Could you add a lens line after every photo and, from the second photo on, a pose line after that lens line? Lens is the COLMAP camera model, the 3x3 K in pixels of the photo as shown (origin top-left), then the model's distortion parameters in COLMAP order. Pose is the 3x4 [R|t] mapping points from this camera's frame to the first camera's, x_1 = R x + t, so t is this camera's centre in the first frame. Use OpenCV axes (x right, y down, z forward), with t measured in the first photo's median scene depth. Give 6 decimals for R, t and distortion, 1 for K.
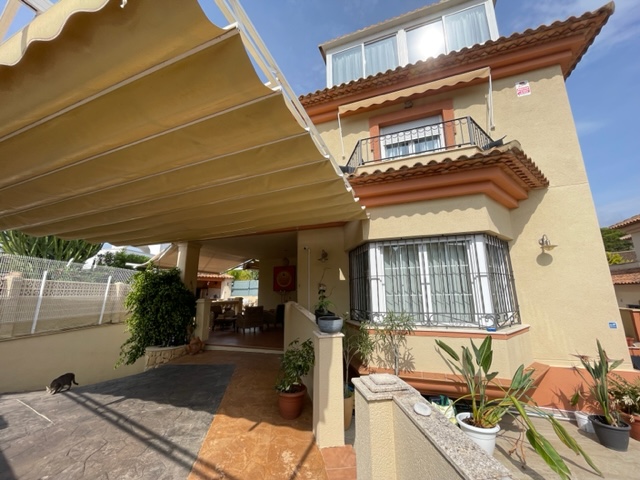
lens RADIAL K [[256.4, 0, 317.8], [0, 256.4, 240.8], [0, 0, 1]] dist [-0.000296, -0.000007]
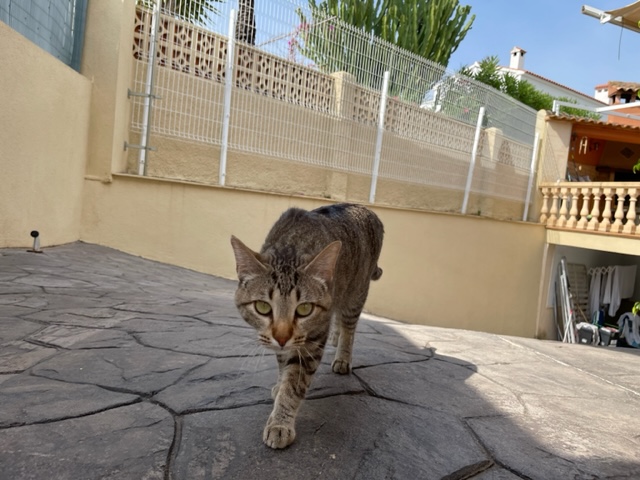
lens RADIAL K [[481.3, 0, 320.0], [0, 481.3, 239.6], [0, 0, 1]] dist [0.000686, 0.000065]
pose [[0.651712, 0.116354, -0.749489, -0.161455], [0.046665, 0.980140, 0.192739, 0.085682], [0.757030, -0.160585, 0.633339, 0.109989]]
